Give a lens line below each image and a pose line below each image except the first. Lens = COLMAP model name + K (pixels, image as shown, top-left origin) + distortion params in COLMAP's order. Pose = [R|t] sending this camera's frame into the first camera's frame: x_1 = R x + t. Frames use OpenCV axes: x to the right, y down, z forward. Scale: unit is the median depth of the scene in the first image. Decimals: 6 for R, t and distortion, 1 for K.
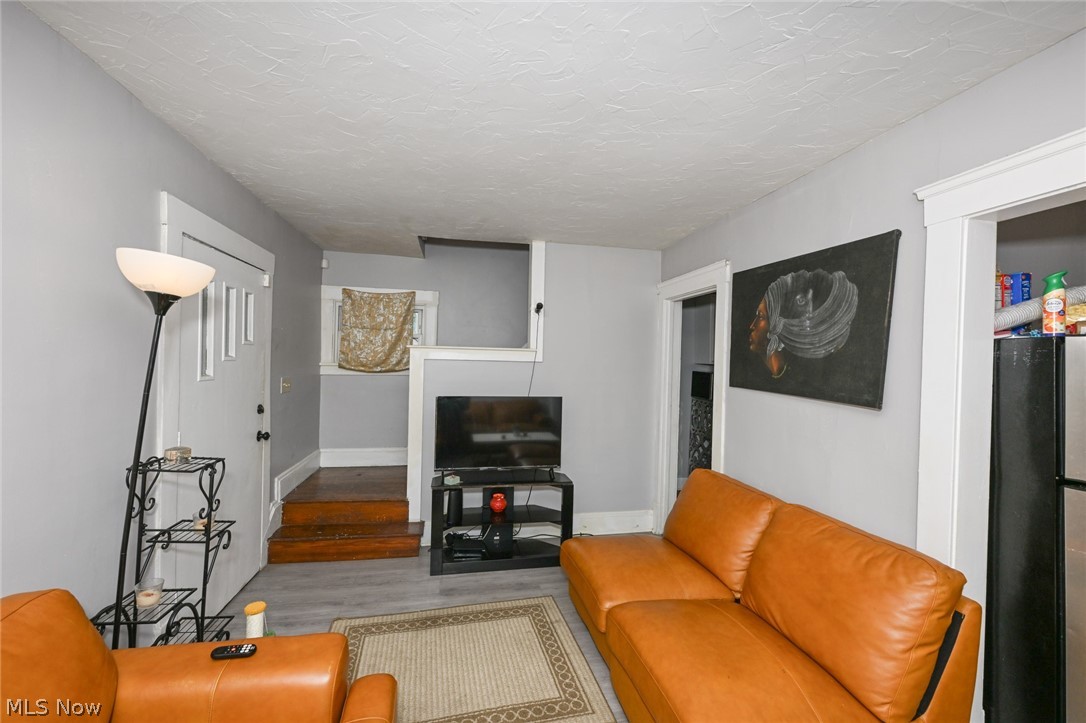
lens RADIAL K [[430.5, 0, 543.8], [0, 430.5, 363.5], [0, 0, 1]] dist [-0.002176, -0.000126]
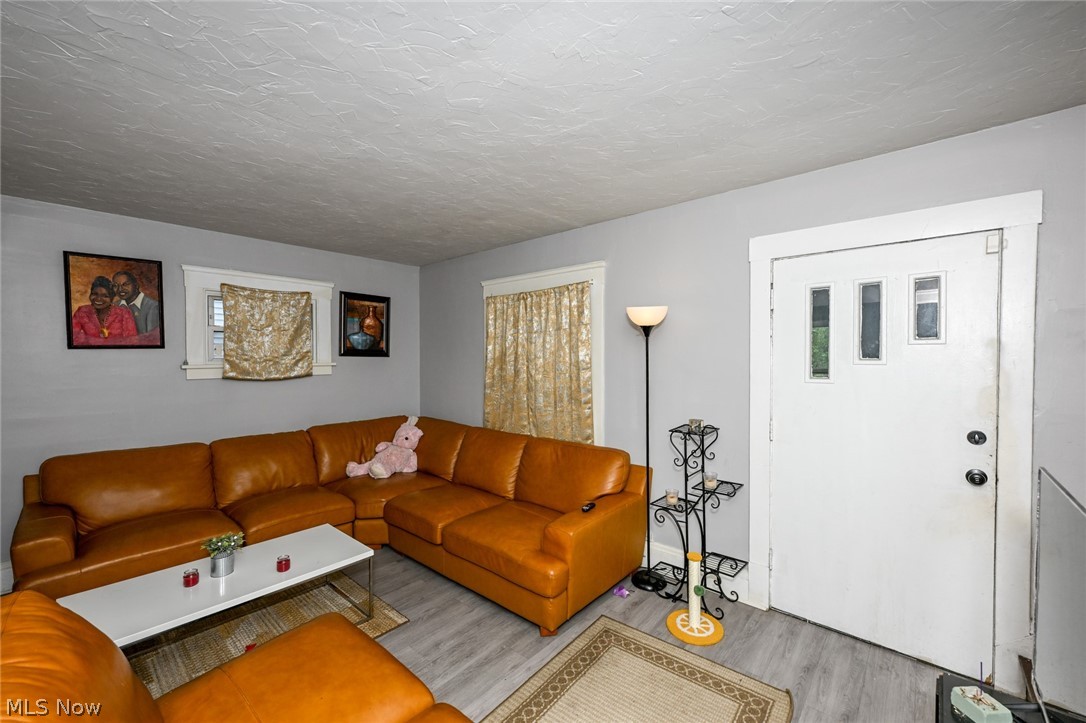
lens RADIAL K [[441.8, 0, 544.1], [0, 441.8, 364.0], [0, 0, 1]] dist [-0.001067, -0.000101]
pose [[-0.801068, -0.014423, -0.598400, 0.358189], [-0.022753, 0.999721, 0.006364, 0.001246], [0.598141, 0.018713, -0.801172, 1.342548]]
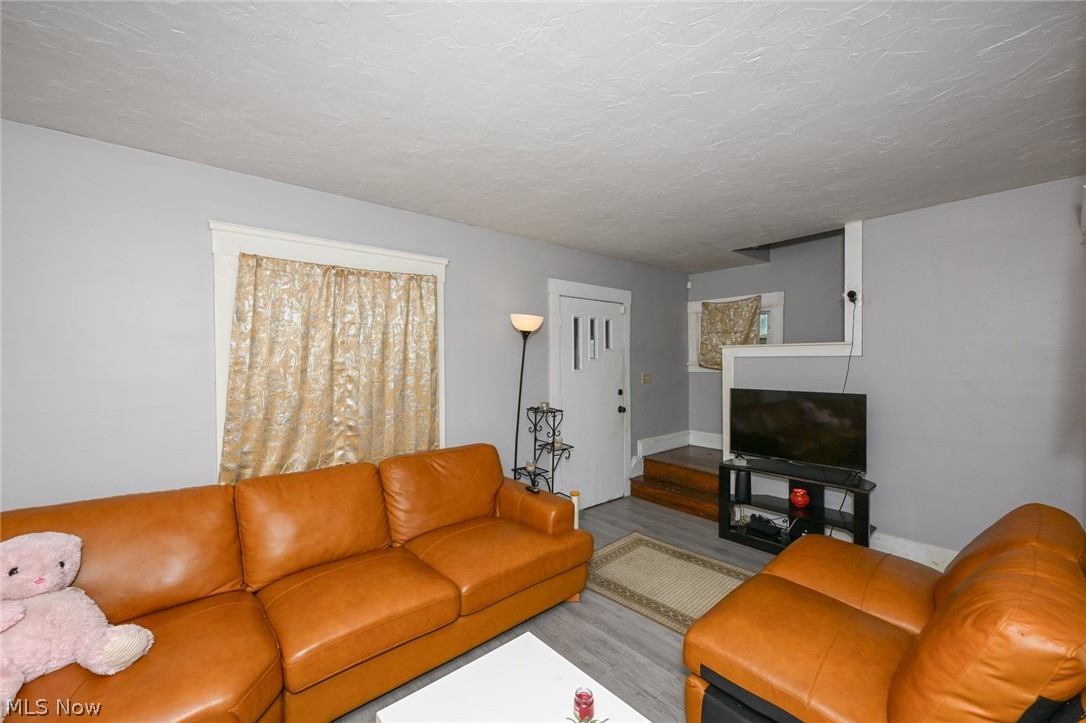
lens RADIAL K [[434.2, 0, 540.2], [0, 434.2, 364.6], [0, 0, 1]] dist [-0.000594, -0.000244]
pose [[0.484938, -0.018045, -0.874362, 0.683147], [0.011453, 0.999832, -0.014282, 0.029634], [0.874474, -0.003088, 0.485063, -0.025742]]
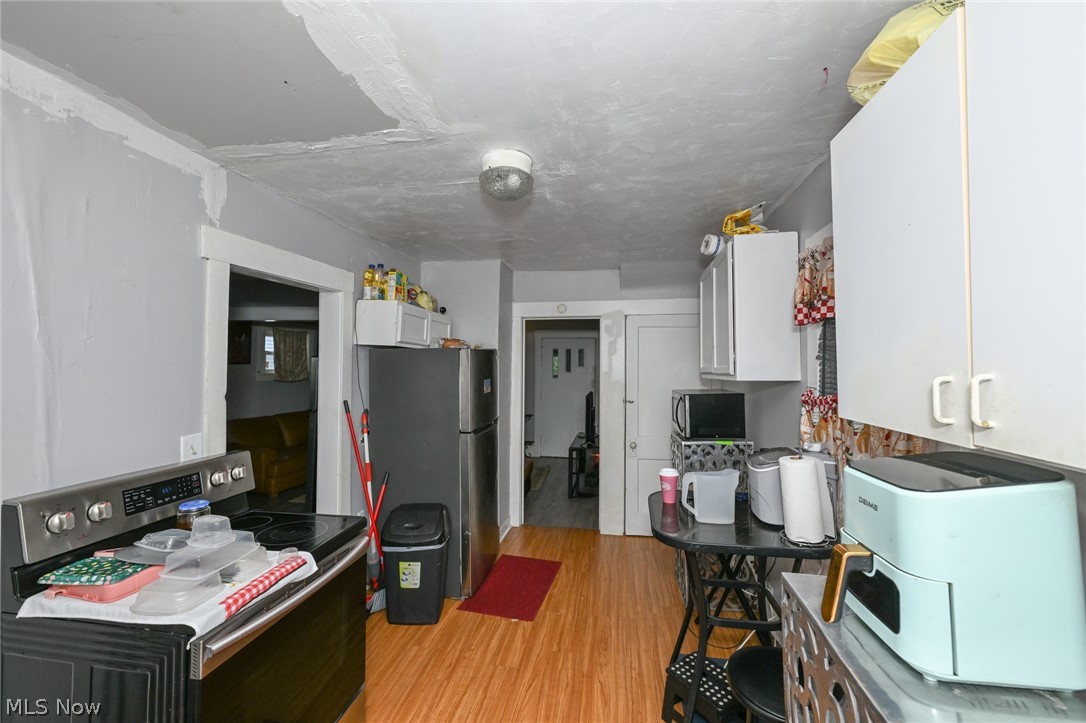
lens RADIAL K [[426.4, 0, 540.1], [0, 426.4, 360.6], [0, 0, 1]] dist [-0.001933, -0.000059]
pose [[-0.373776, -0.046505, -0.926352, 2.094525], [-0.020346, 0.998913, -0.041938, 0.032297], [0.927296, 0.003172, -0.374316, 1.940605]]
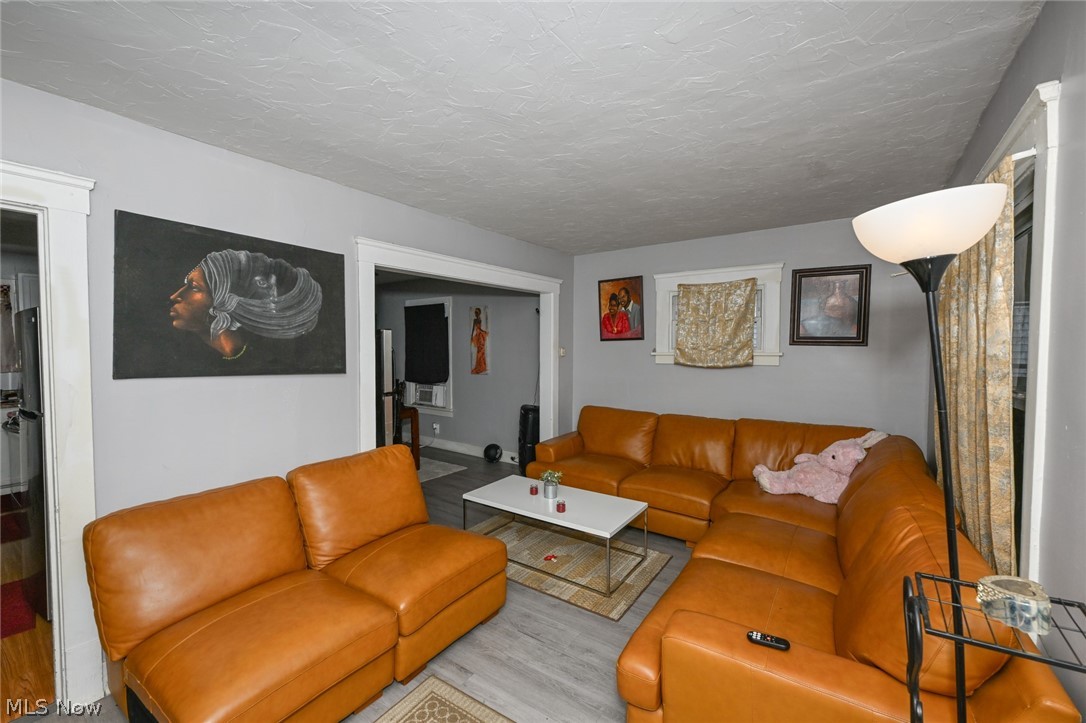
lens RADIAL K [[441.2, 0, 538.4], [0, 441.2, 361.8], [0, 0, 1]] dist [-0.002714, -0.000222]
pose [[-0.675682, -0.050671, 0.735450, -0.585232], [-0.010653, 0.998202, 0.058986, -0.023407], [-0.737116, 0.032021, -0.675007, 1.121070]]
